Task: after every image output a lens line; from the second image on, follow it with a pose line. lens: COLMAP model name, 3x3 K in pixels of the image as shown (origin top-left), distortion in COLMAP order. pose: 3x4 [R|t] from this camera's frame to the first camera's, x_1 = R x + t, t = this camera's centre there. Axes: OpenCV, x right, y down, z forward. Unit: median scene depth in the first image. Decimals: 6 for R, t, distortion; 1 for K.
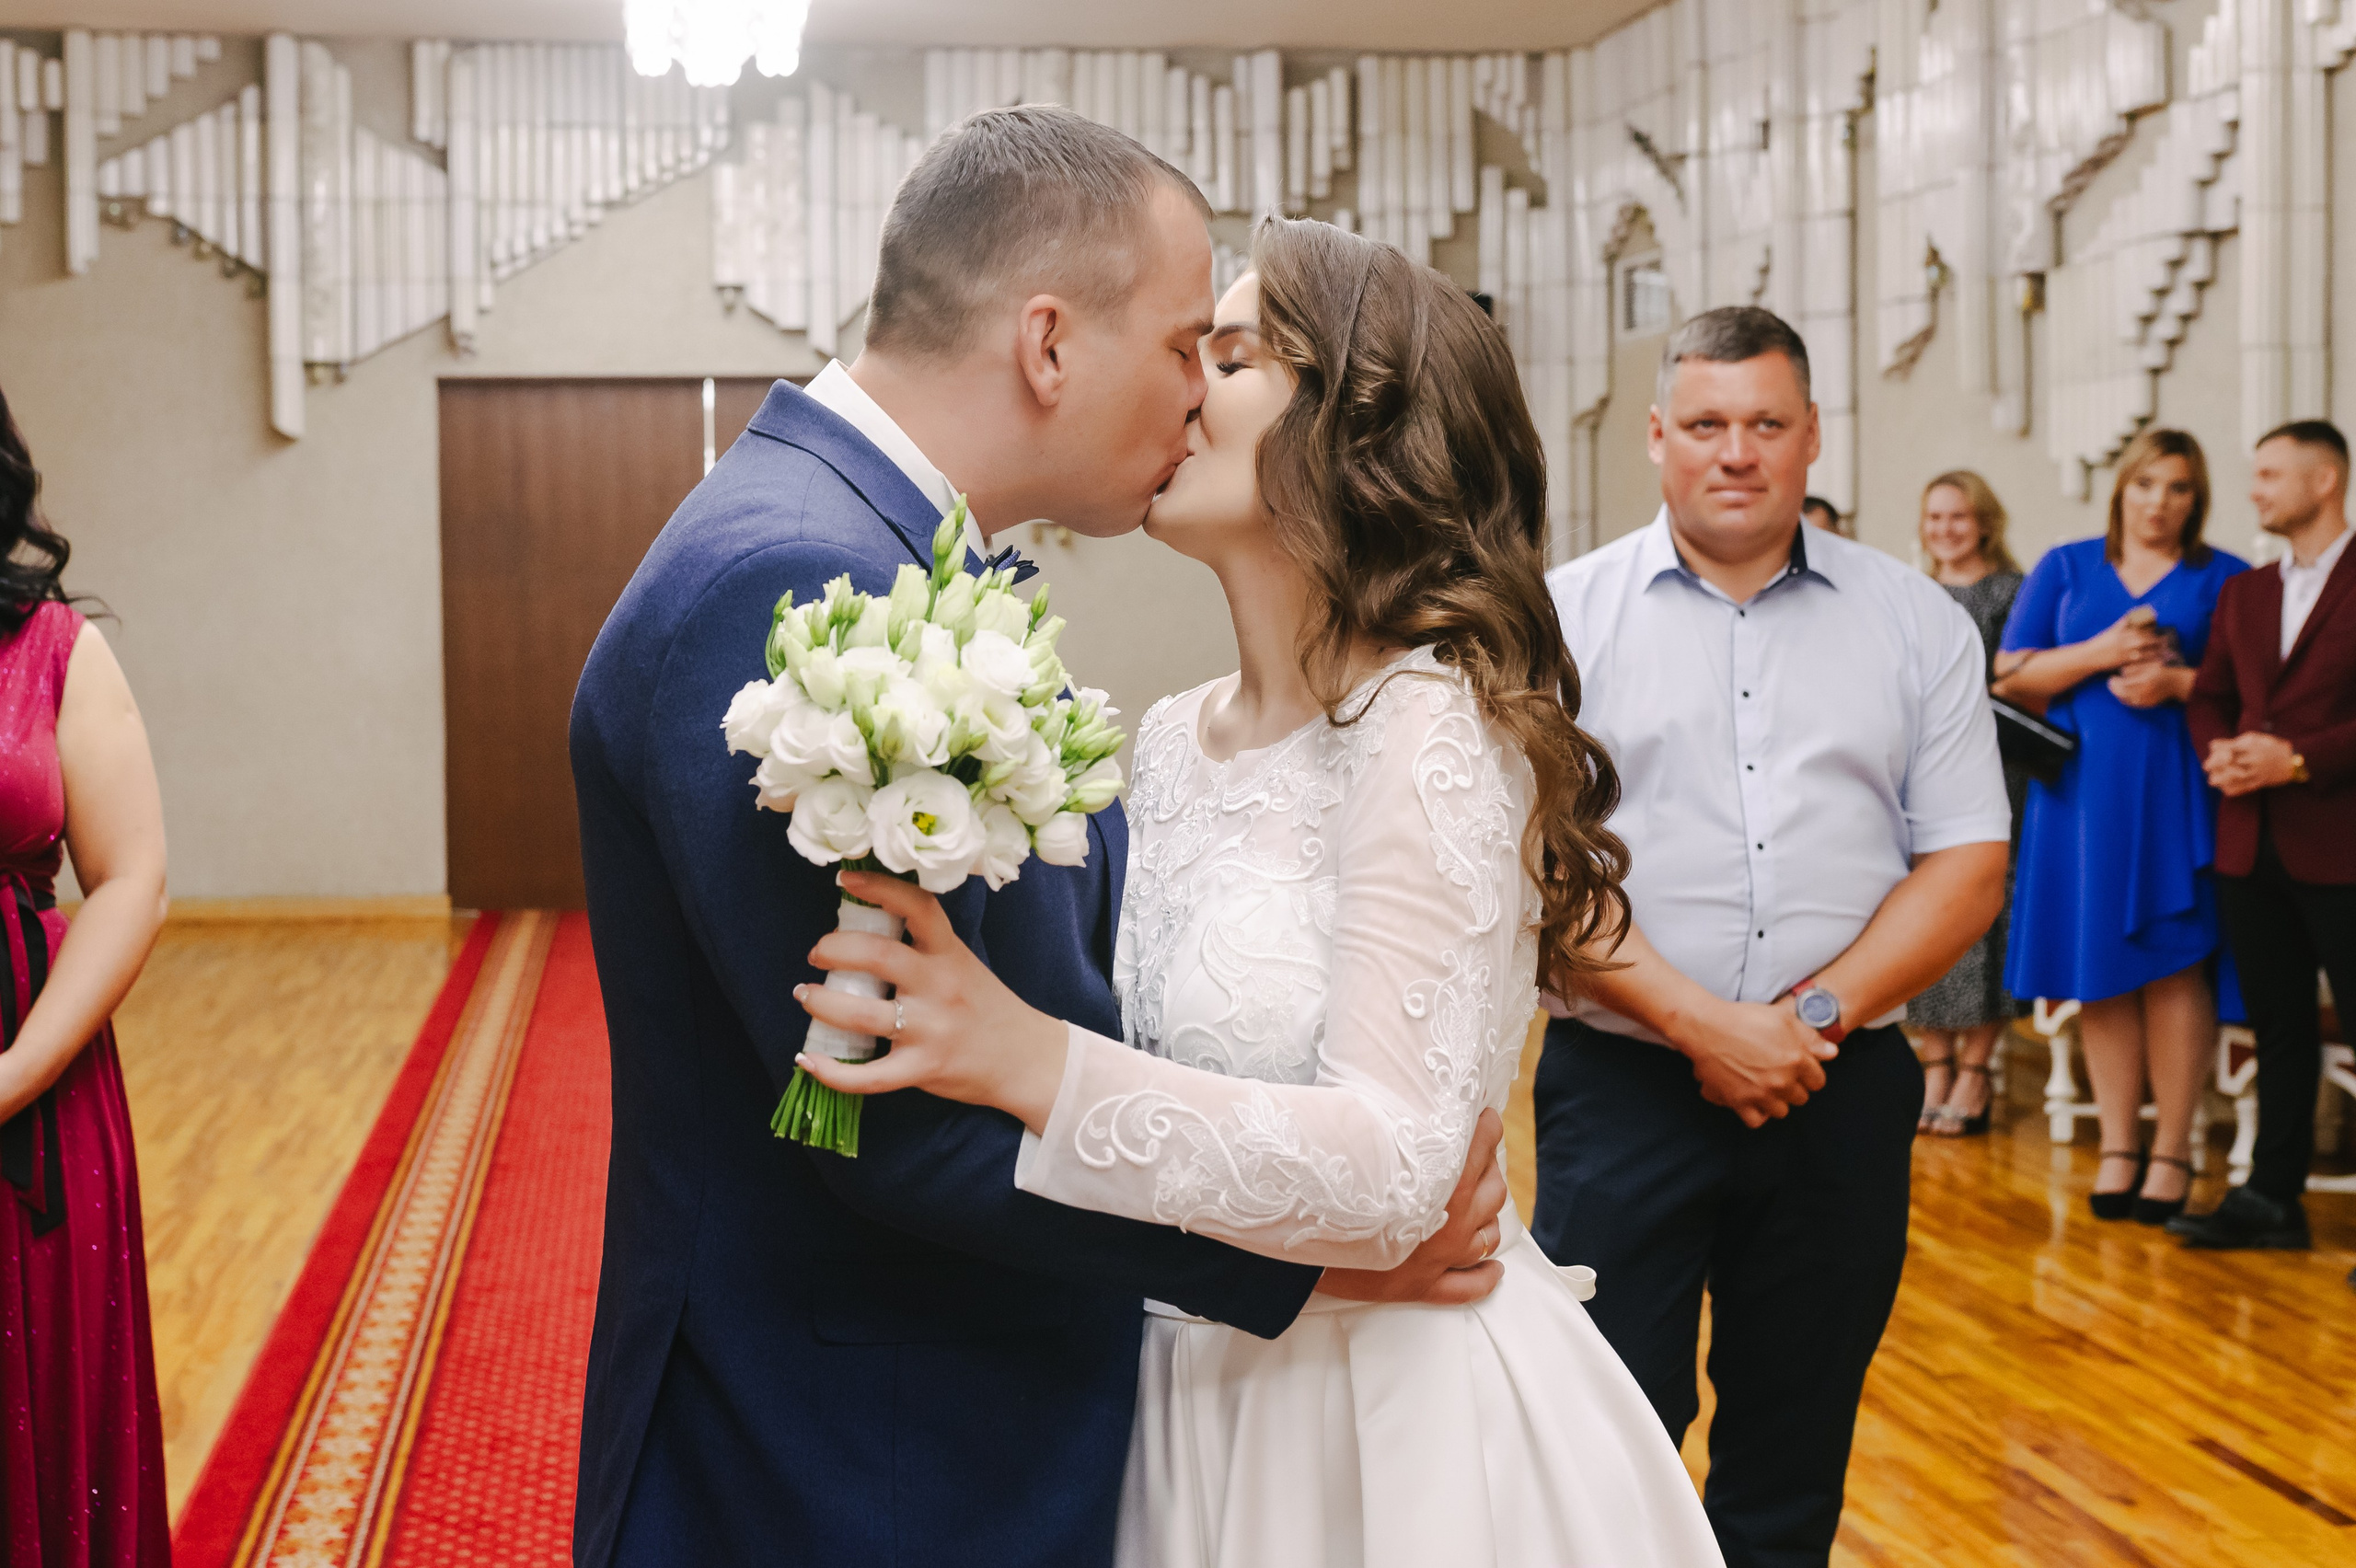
lens RADIAL K [[2980.0, 0, 900.0], [0, 2980.0, 715.2], [0, 0, 1]] dist [-0.027996, 0.000000]
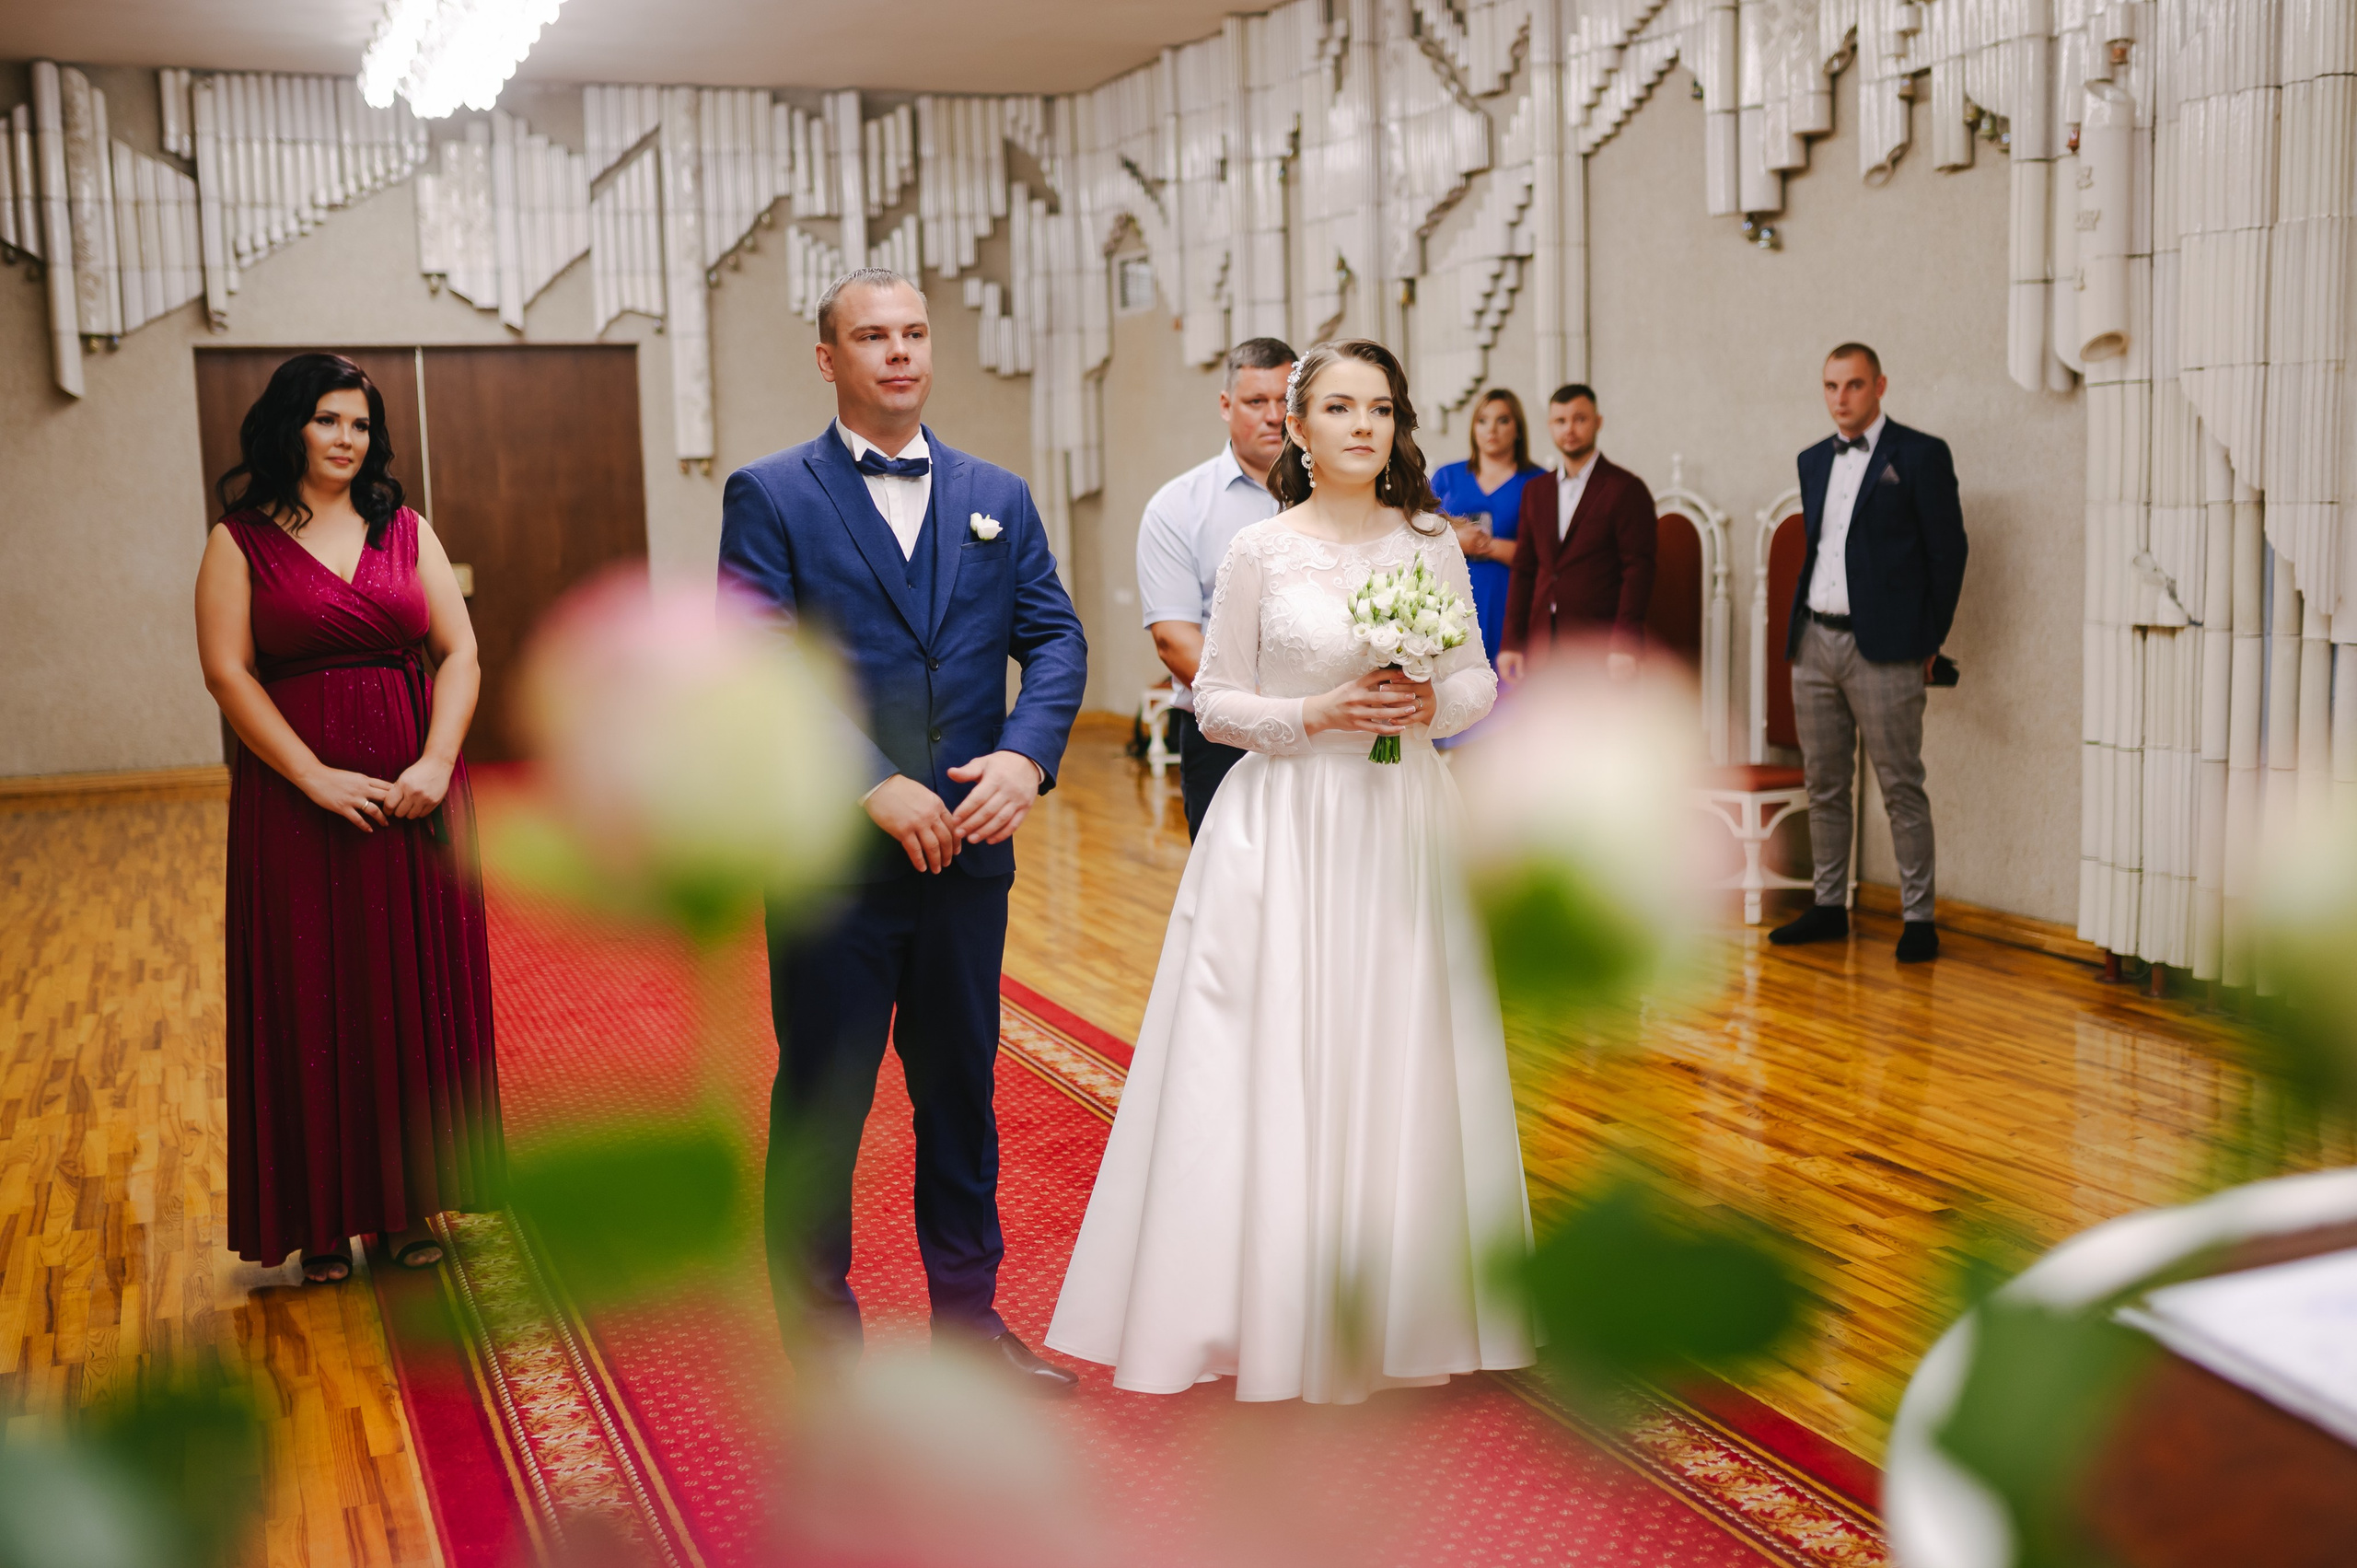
lens RADIAL K [[2697.7, 0, 1143.1], [0, 2697.7, 844.3], [0, 0, 1]] dist [-0.010567, 0.000000]
pose [[0.964010, -0.051284, 0.260872, -0.078619], [0.030723, 0.996134, 0.082295, 0.012658], [-0.264084, -0.071319, 0.961859, -0.197930]]
